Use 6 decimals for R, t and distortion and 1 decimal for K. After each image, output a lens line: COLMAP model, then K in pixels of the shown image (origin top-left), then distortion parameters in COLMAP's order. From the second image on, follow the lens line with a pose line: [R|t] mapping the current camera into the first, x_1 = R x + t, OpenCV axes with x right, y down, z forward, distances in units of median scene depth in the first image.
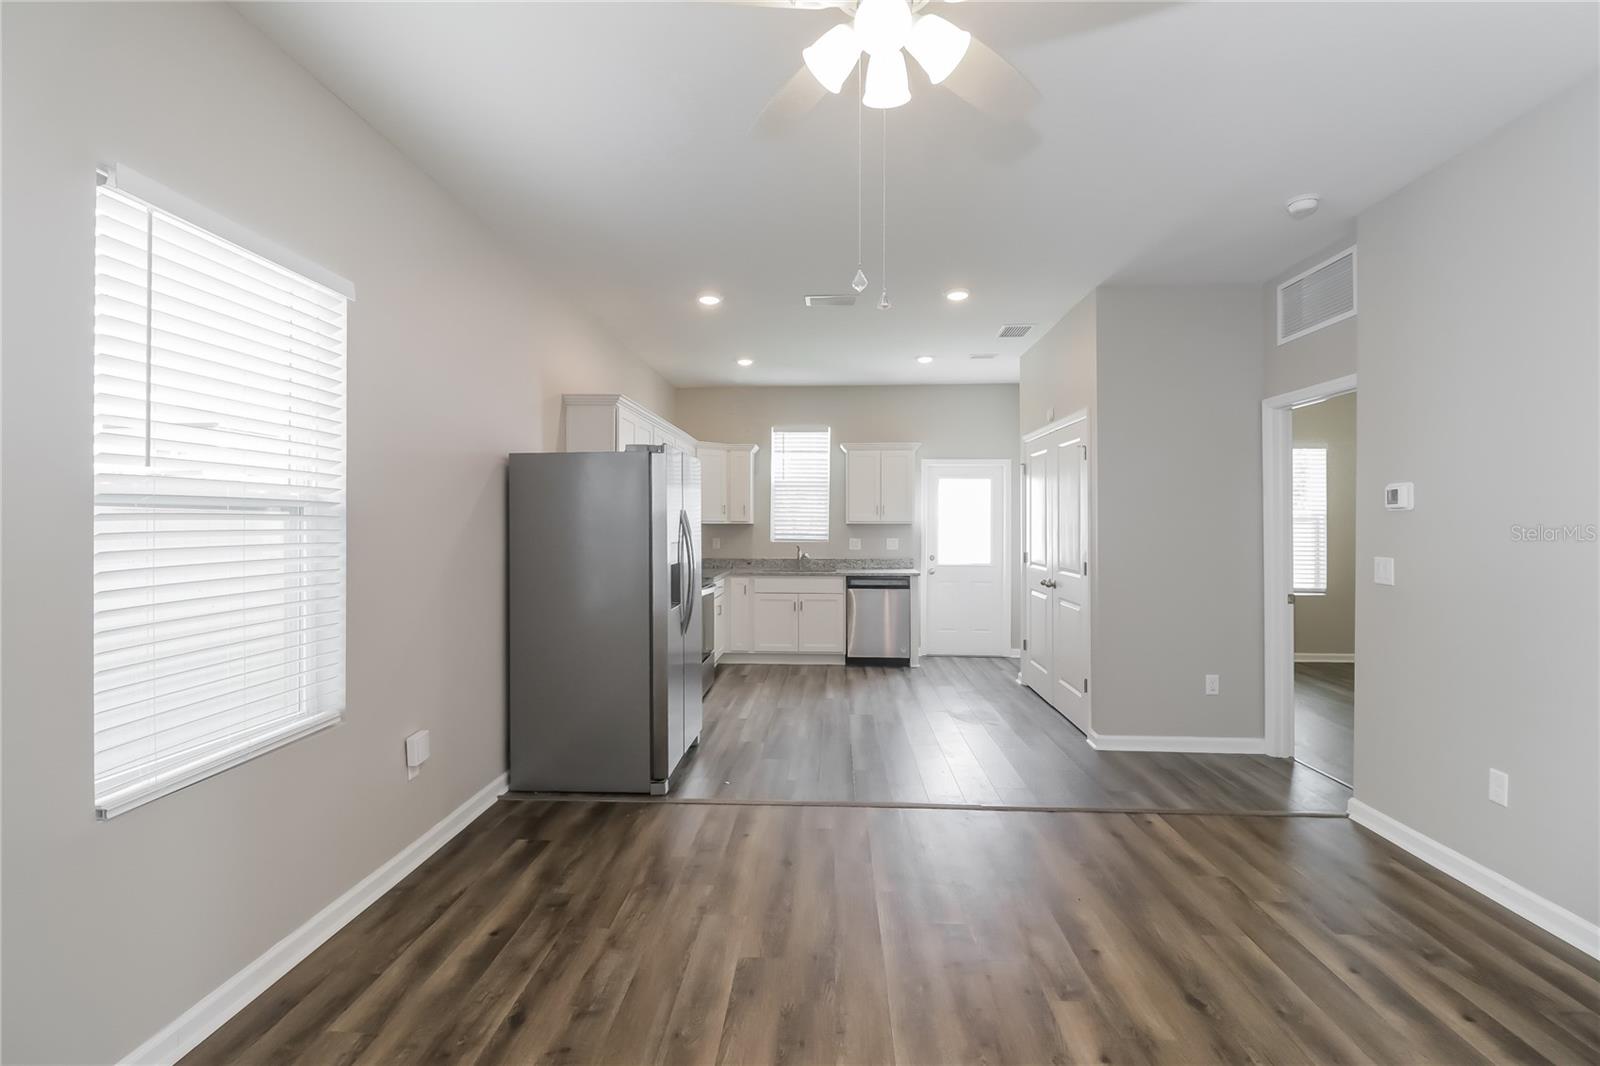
lens RADIAL K [[723.2, 0, 800.0], [0, 723.2, 533.0], [0, 0, 1]] dist [0.000466, -0.000001]
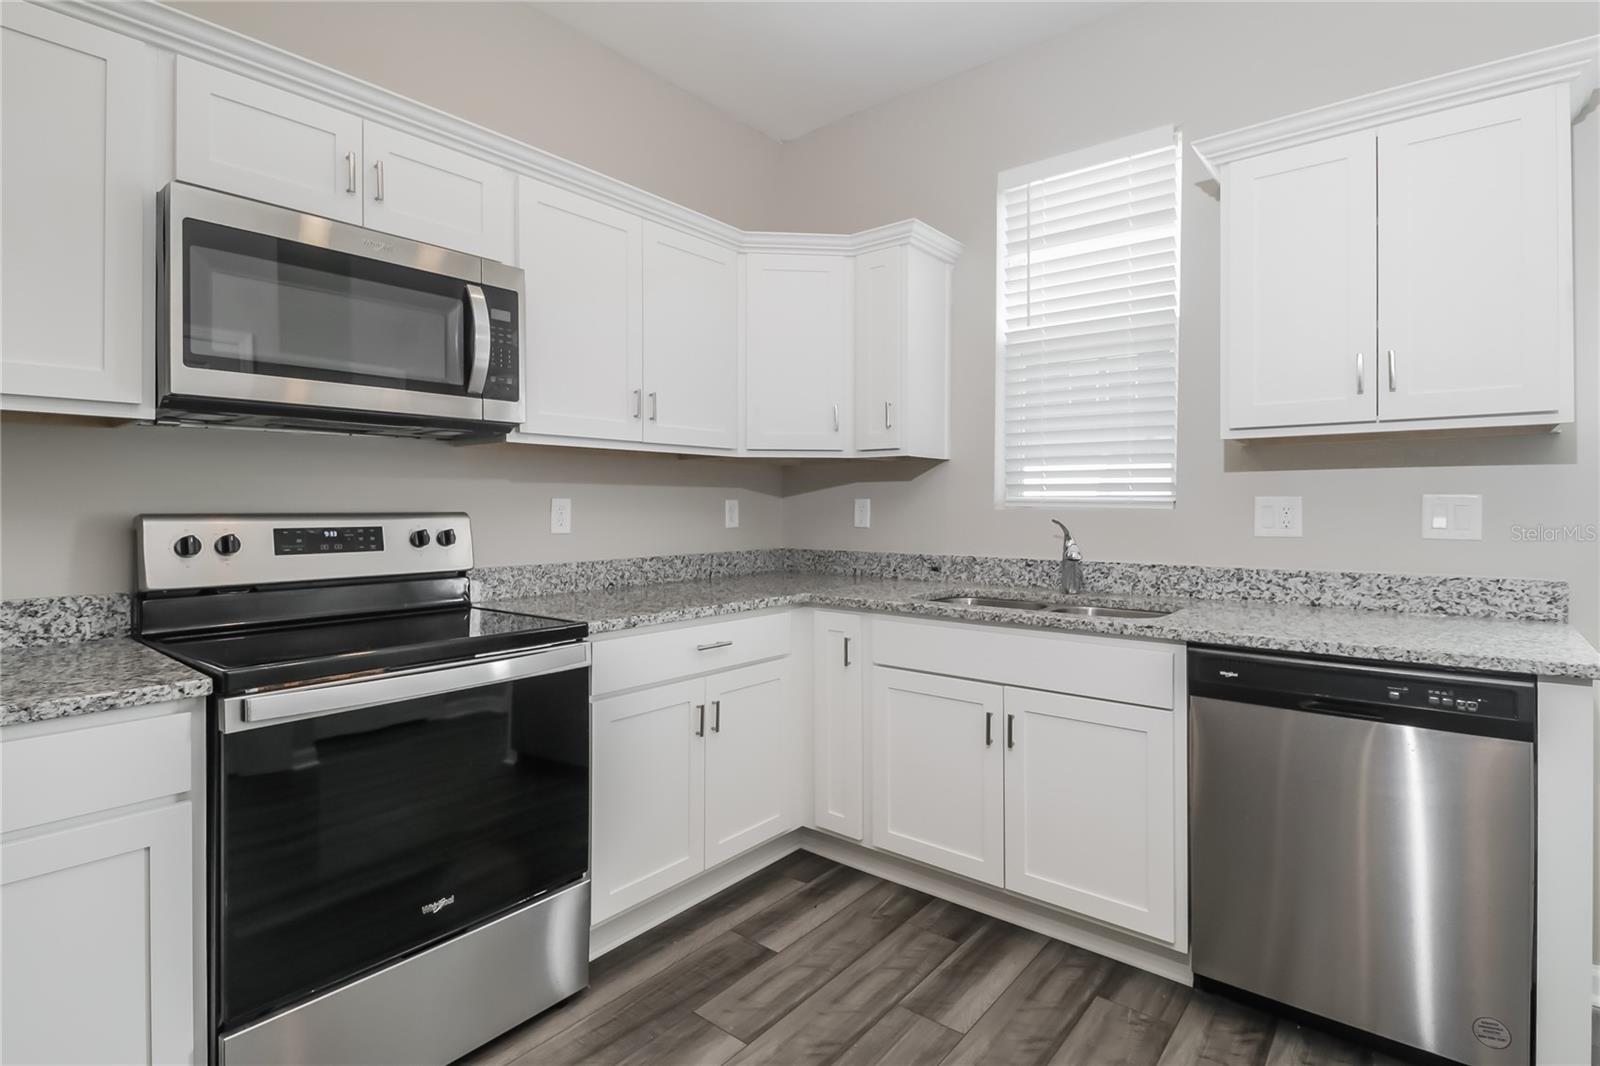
lens RADIAL K [[781.4, 0, 793.2], [0, 781.4, 506.2], [0, 0, 1]] dist [0.000472, -0.000532]
pose [[0.799689, -0.001607, -0.600412, 0.116249], [-0.003676, 0.999965, -0.007571, 0.015220], [0.600403, 0.008262, 0.799655, 0.698043]]
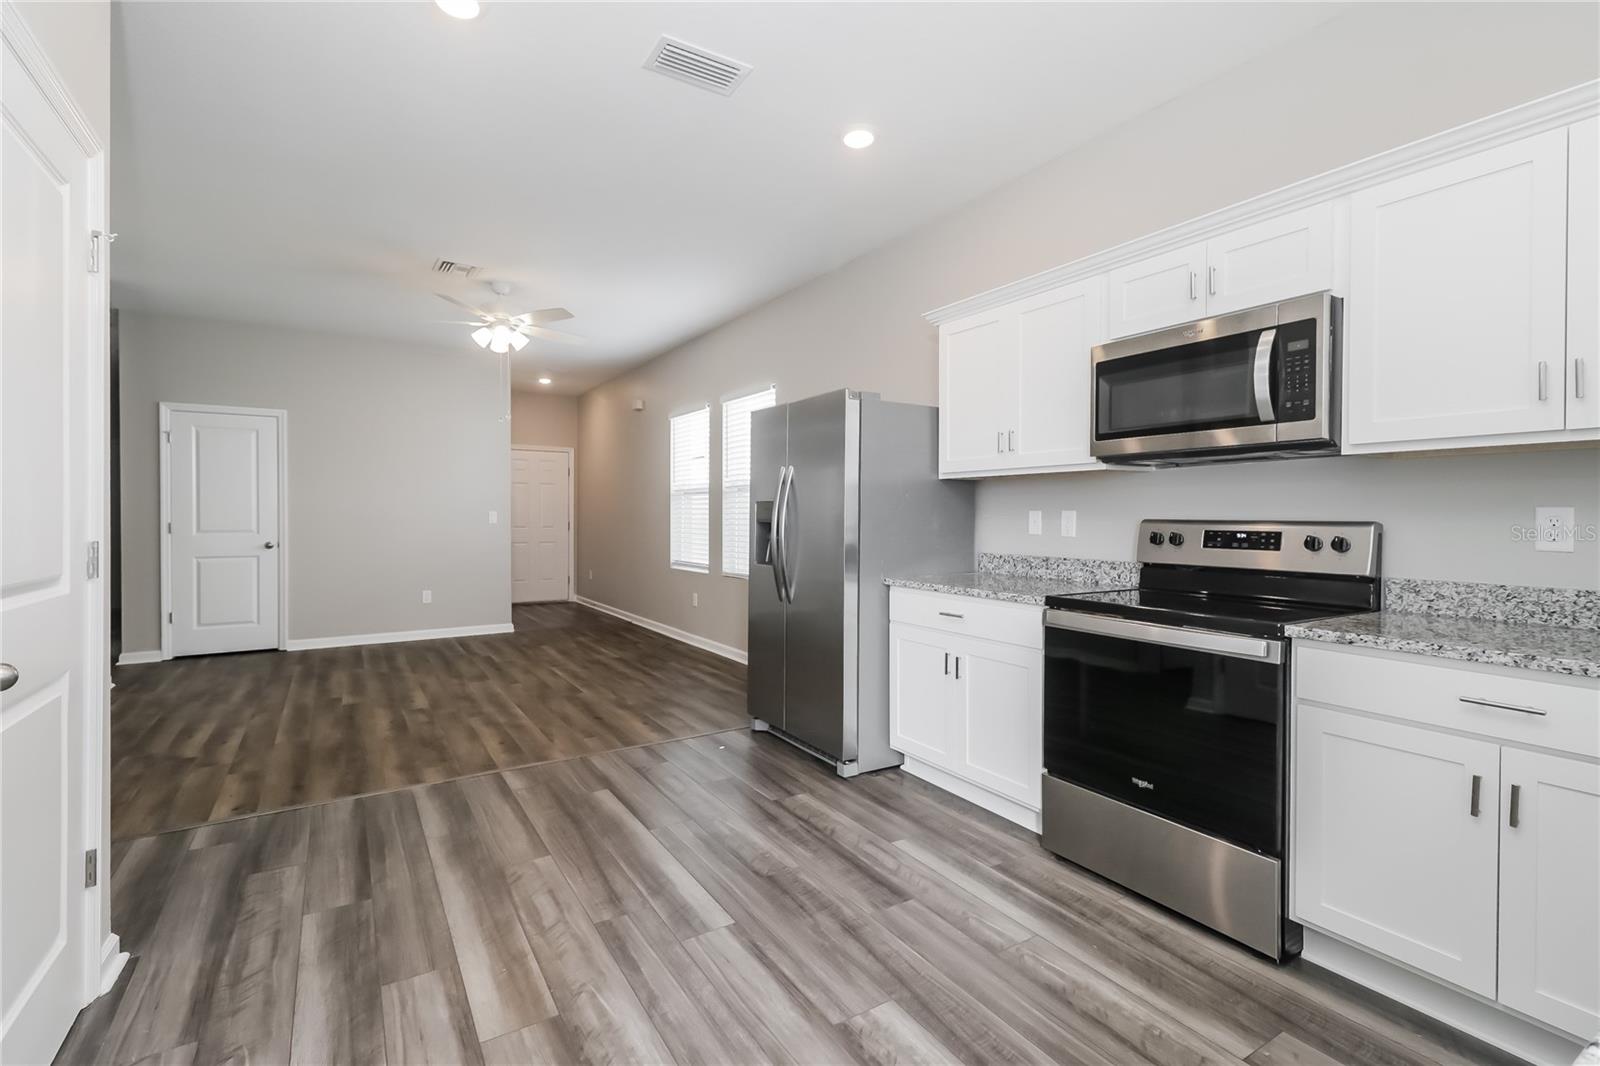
lens RADIAL K [[741.3, 0, 785.8], [0, 741.3, 524.5], [0, 0, 1]] dist [0.028470, -0.000209]
pose [[-0.828973, 0.005216, -0.559265, 0.206600], [-0.008759, 0.999713, 0.022306, 0.011891], [0.559221, 0.023389, -0.828689, 1.002719]]
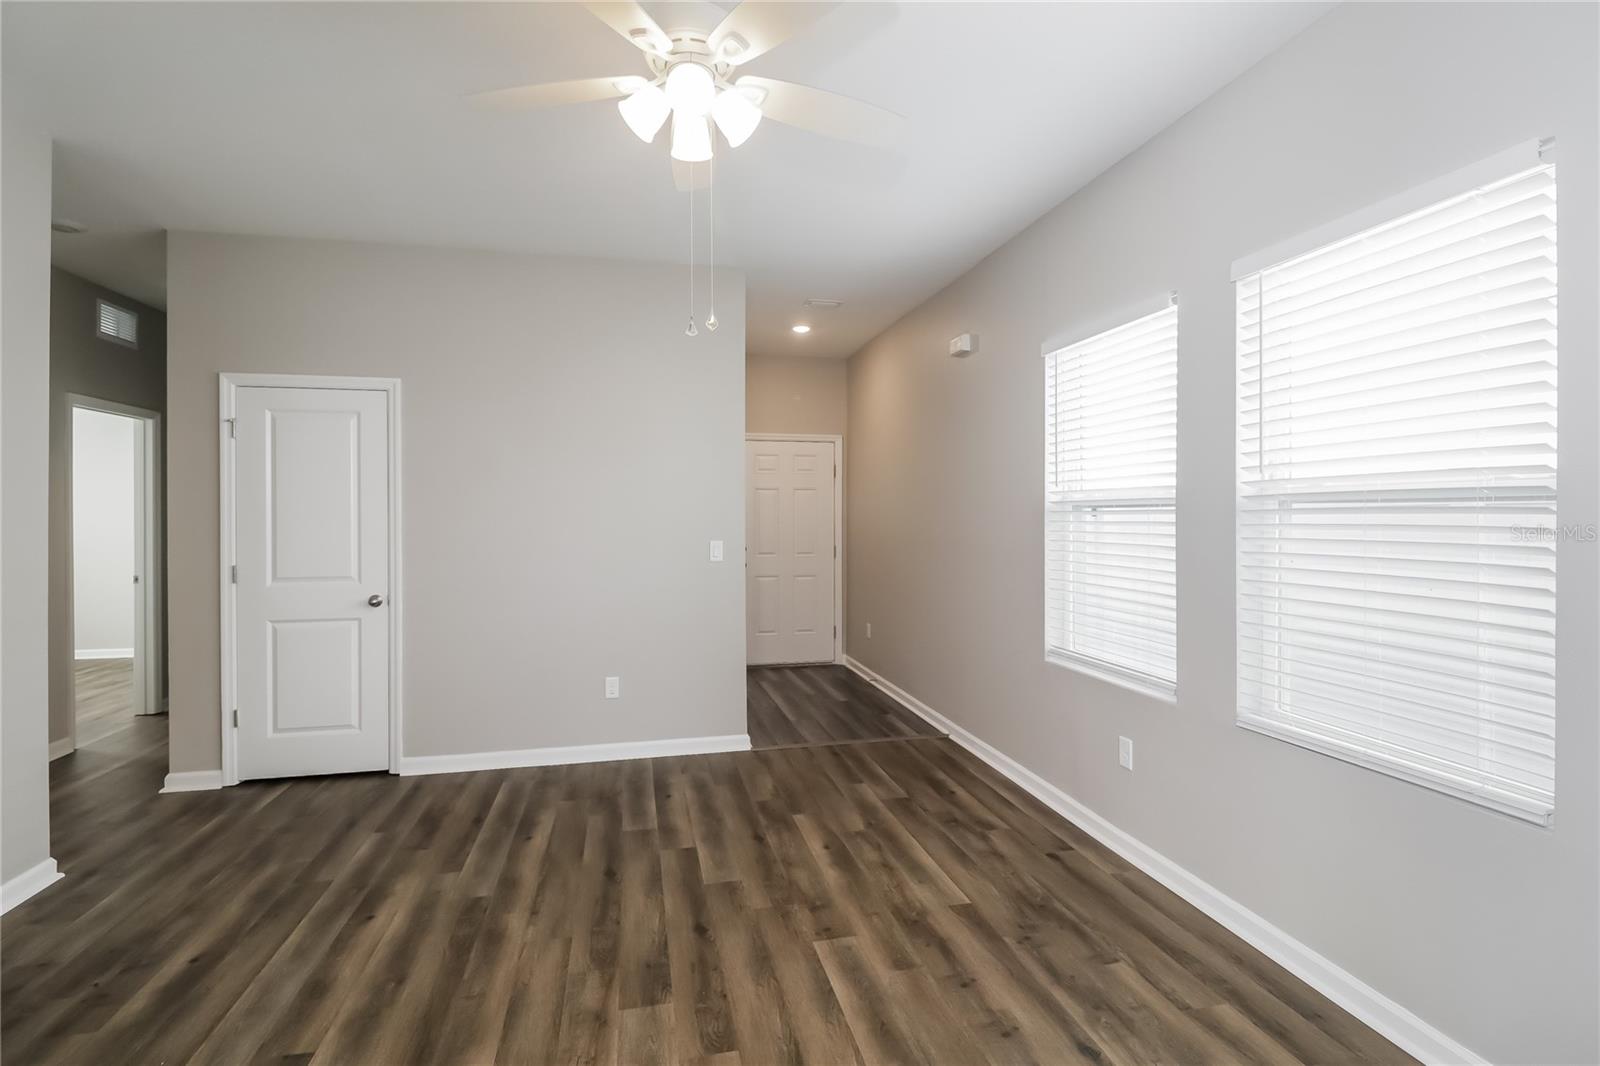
lens RADIAL K [[741.3, 0, 785.8], [0, 741.3, 524.5], [0, 0, 1]] dist [0.028470, -0.000209]
pose [[-0.966382, 0.005449, -0.257054, 0.064437], [-0.000964, 0.999692, 0.024818, -0.007959], [0.257110, 0.024231, -0.966078, 0.507783]]
